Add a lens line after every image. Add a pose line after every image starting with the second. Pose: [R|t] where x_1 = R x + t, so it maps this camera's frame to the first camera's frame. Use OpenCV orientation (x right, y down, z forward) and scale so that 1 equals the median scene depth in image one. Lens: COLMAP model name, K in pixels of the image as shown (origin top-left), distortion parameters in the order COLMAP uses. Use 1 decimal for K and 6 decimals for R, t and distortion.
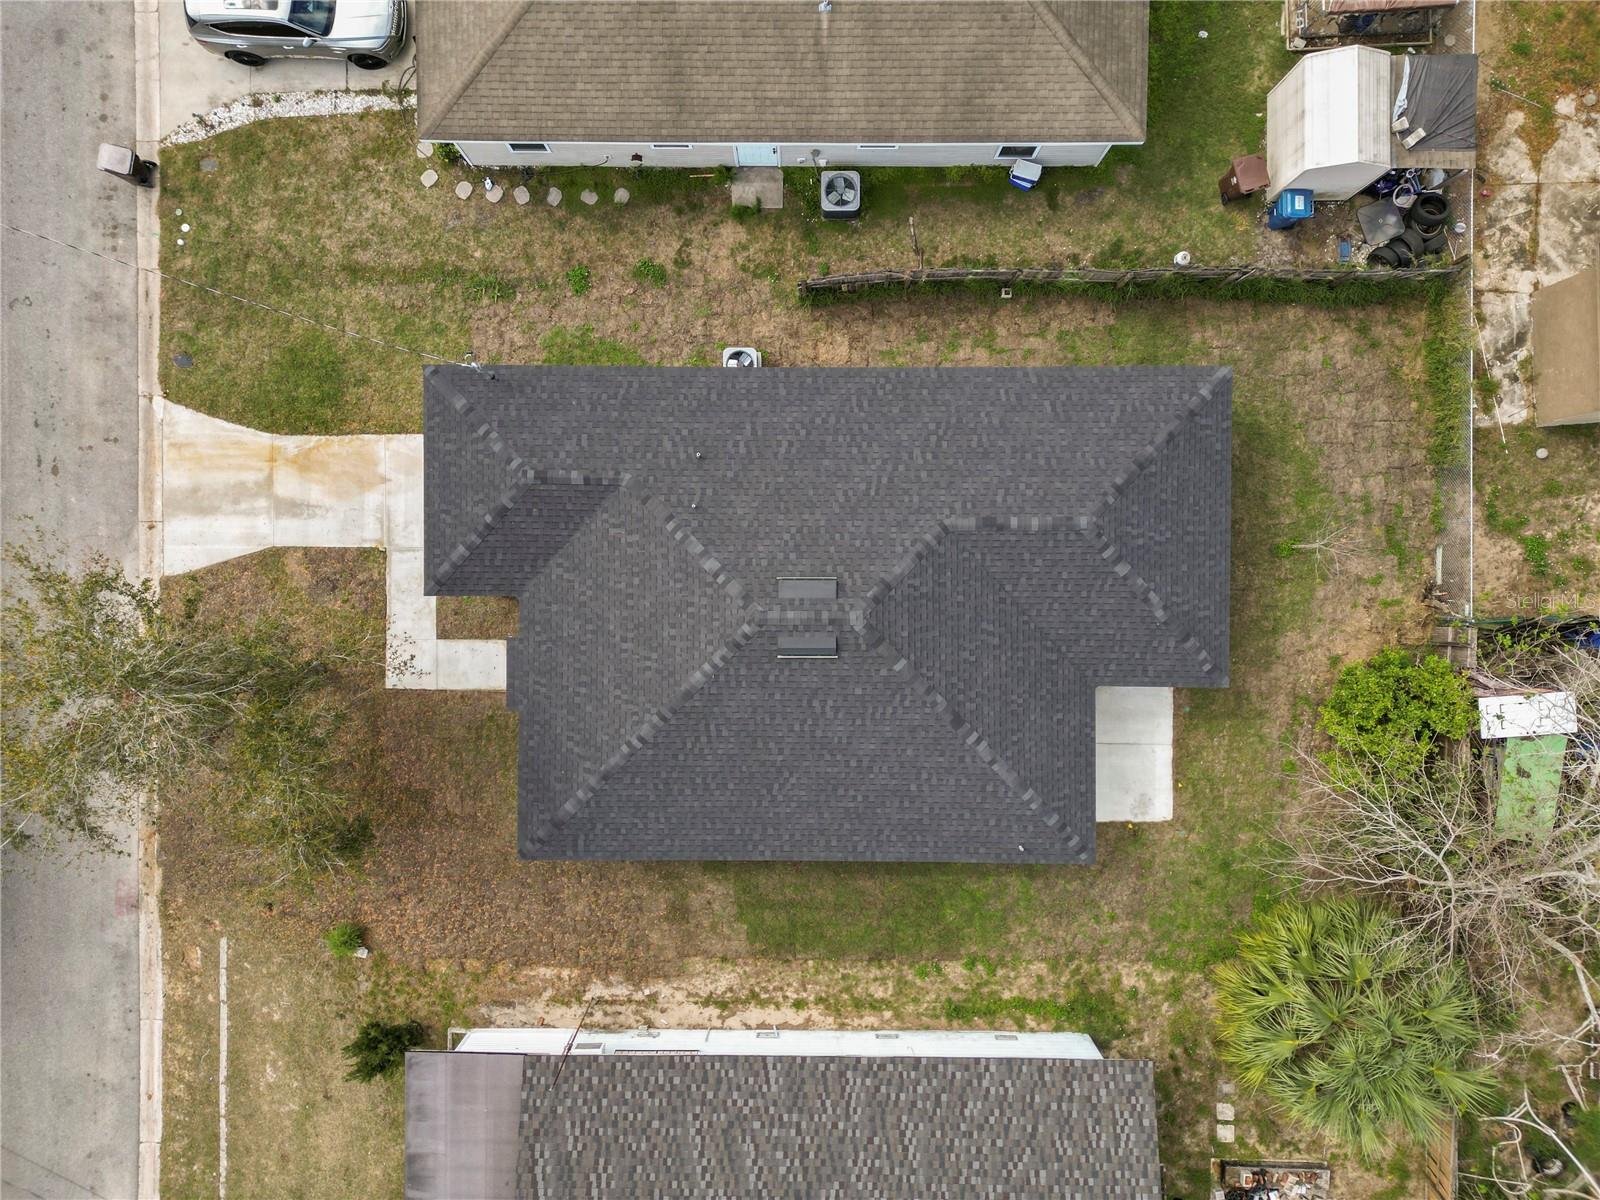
lens RADIAL K [[1110.7, 0, 800.0], [0, 1110.7, 600.0], [0, 0, 1]] dist [0.058772, -0.058034]
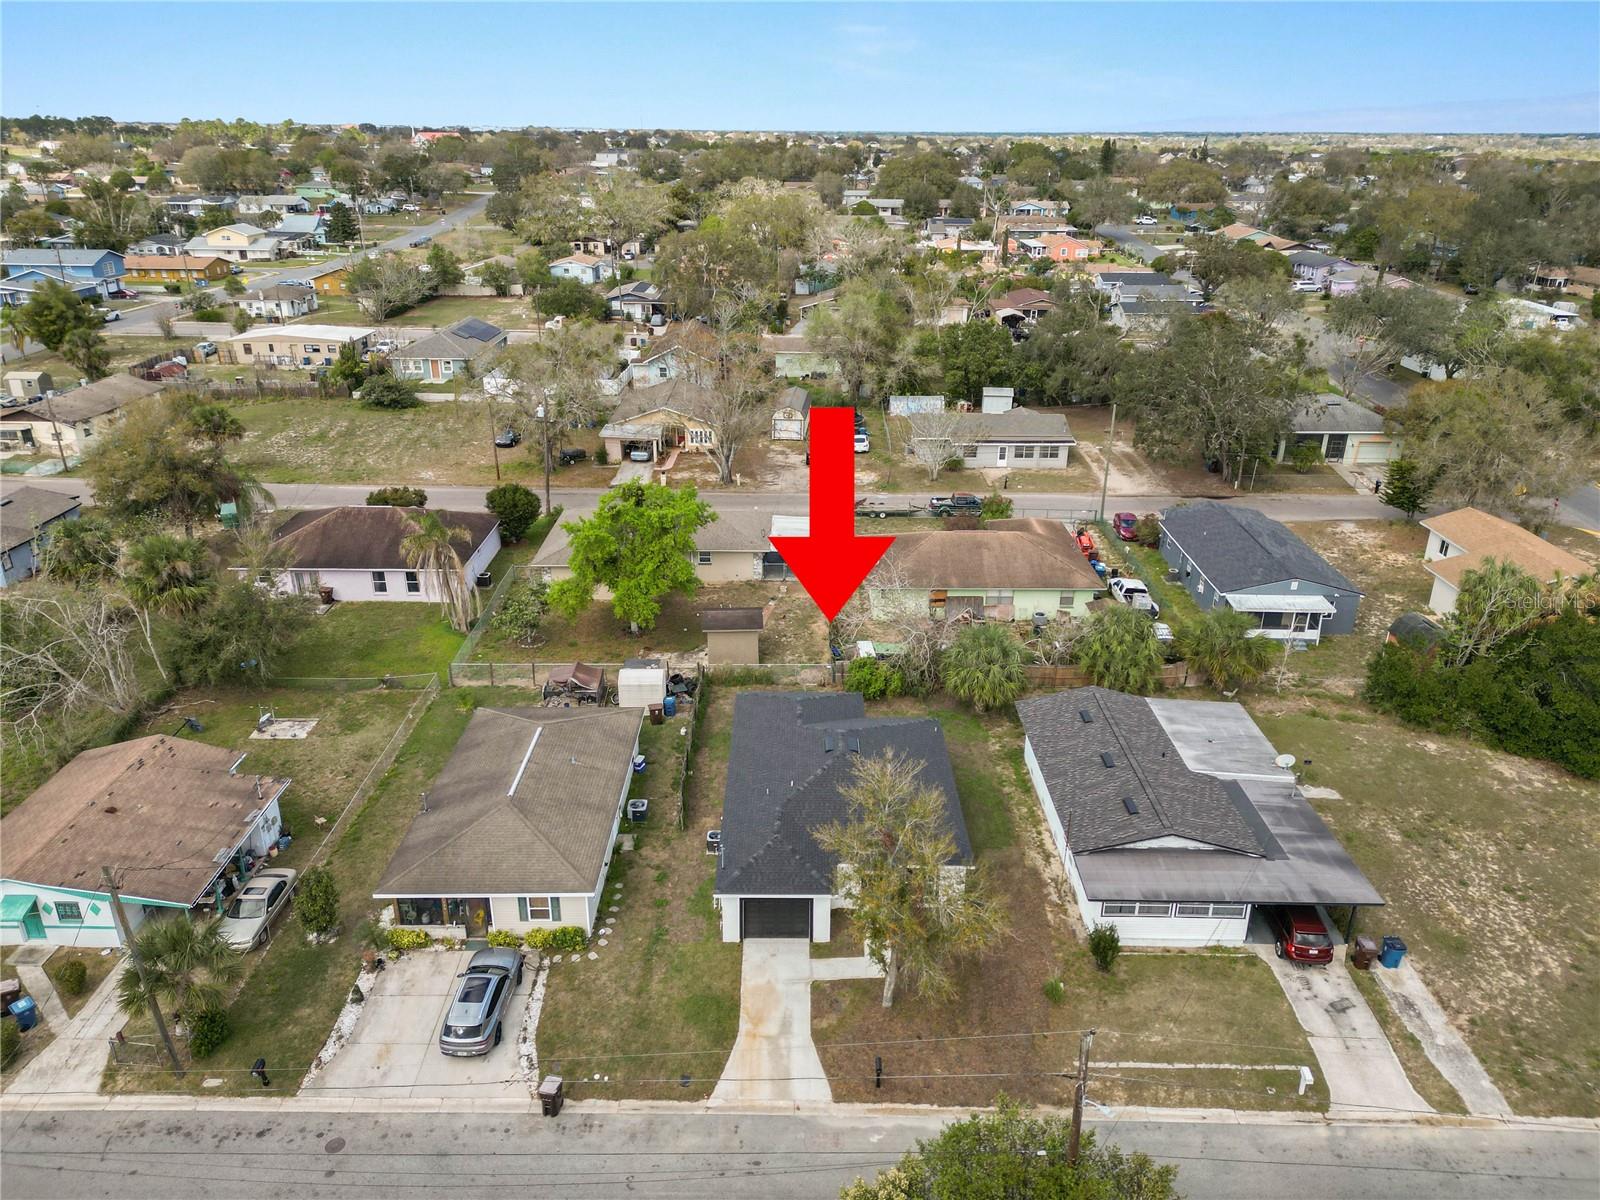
lens RADIAL K [[1110.7, 0, 800.0], [0, 1110.7, 600.0], [0, 0, 1]] dist [0.058772, -0.058034]
pose [[-0.005358, -0.386060, 0.922458, -1.661291], [0.999910, -0.013404, 0.000198, -0.054924], [0.012288, 0.922376, 0.386098, -0.144609]]
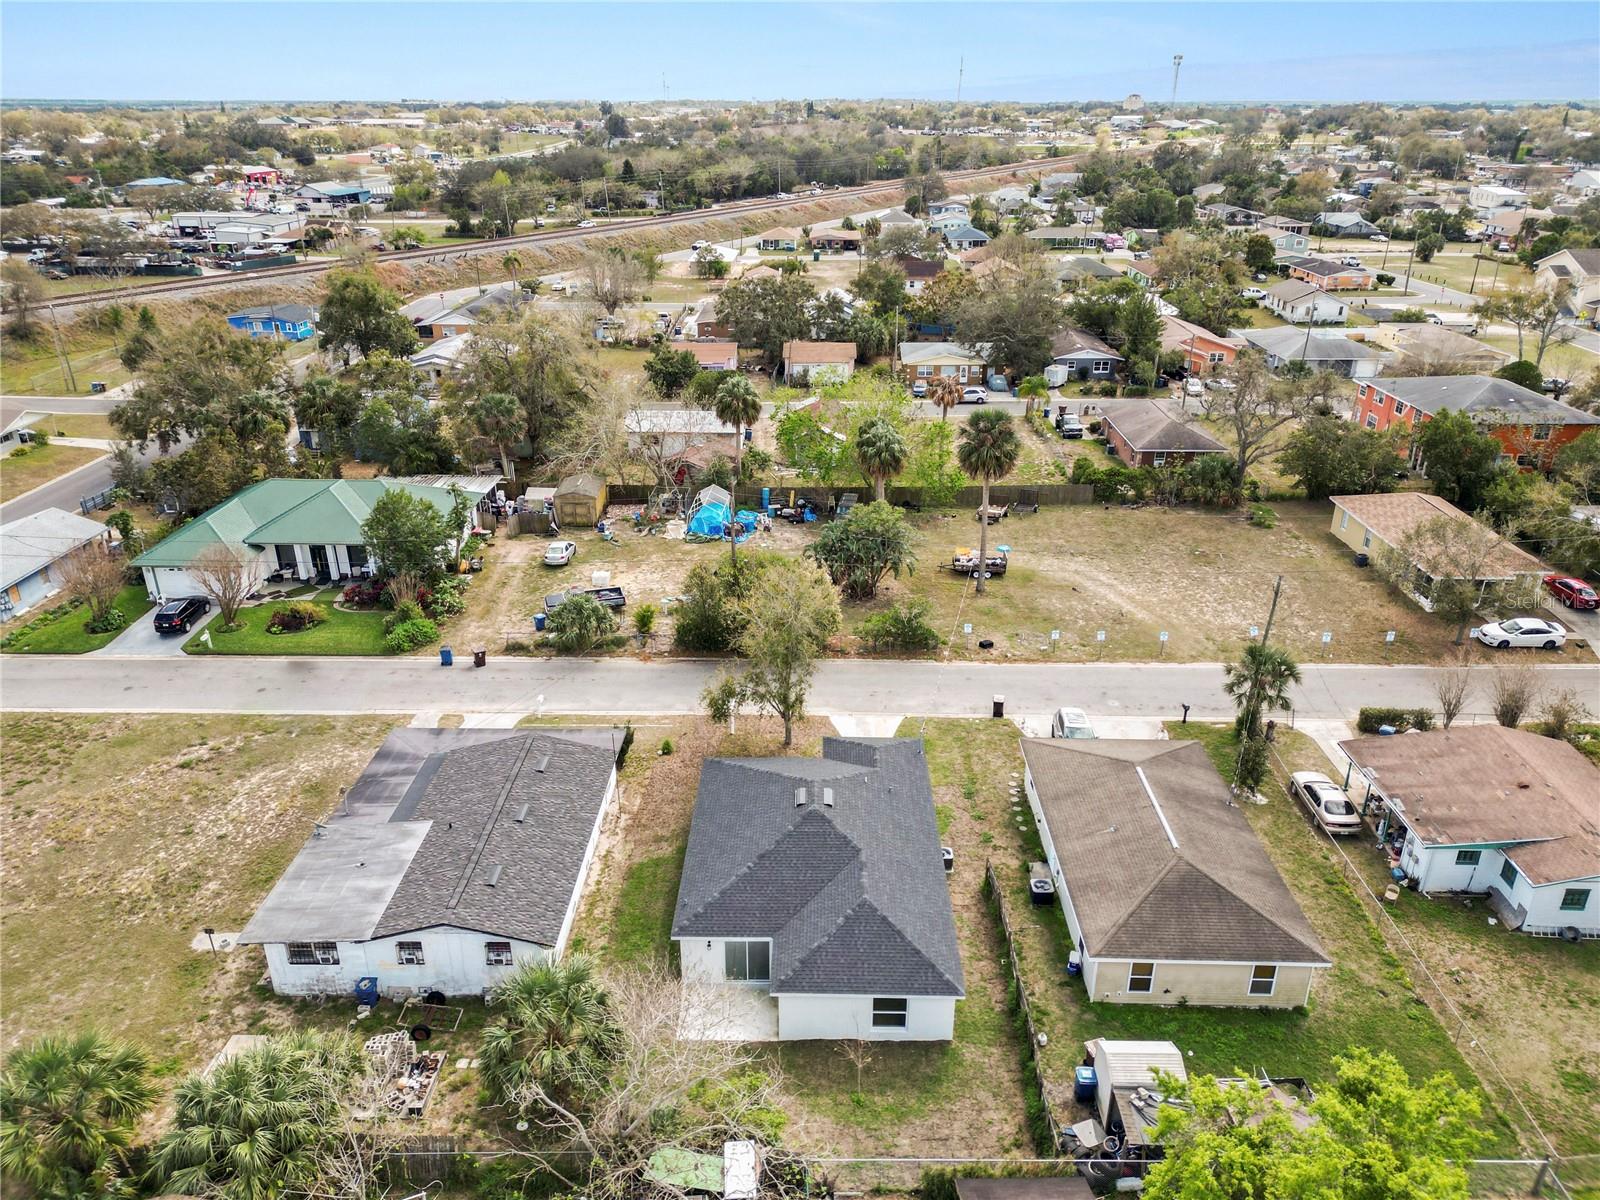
lens RADIAL K [[1110.7, 0, 800.0], [0, 1110.7, 600.0], [0, 0, 1]] dist [0.058772, -0.058034]
pose [[-0.010919, 0.416034, -0.909283, 1.462056], [-0.999594, -0.028476, -0.001026, 0.049366], [-0.026319, 0.908903, 0.416176, -0.183233]]
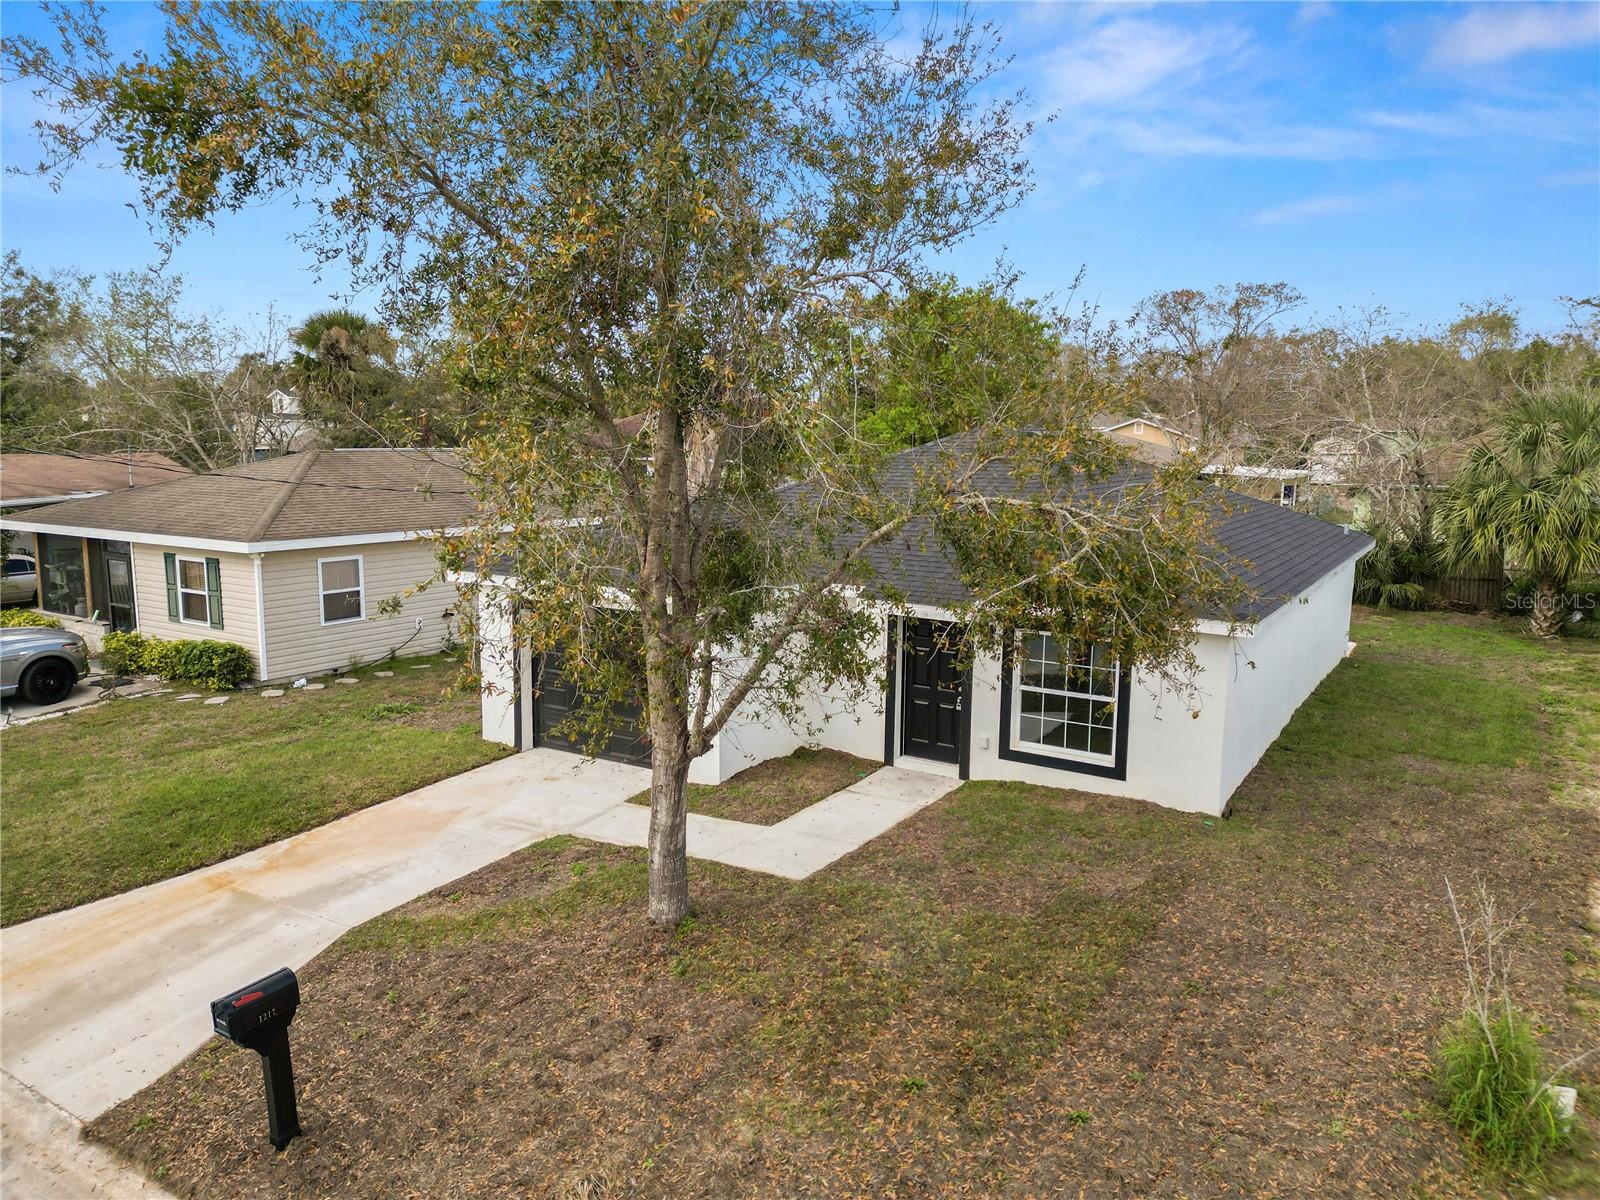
lens RADIAL K [[1110.7, 0, 800.0], [0, 1110.7, 600.0], [0, 0, 1]] dist [0.058772, -0.058034]
pose [[0.531027, -0.115257, 0.839480, -0.711340], [0.847299, 0.060836, -0.527621, 0.295467], [0.009742, 0.991471, 0.129962, 0.835469]]
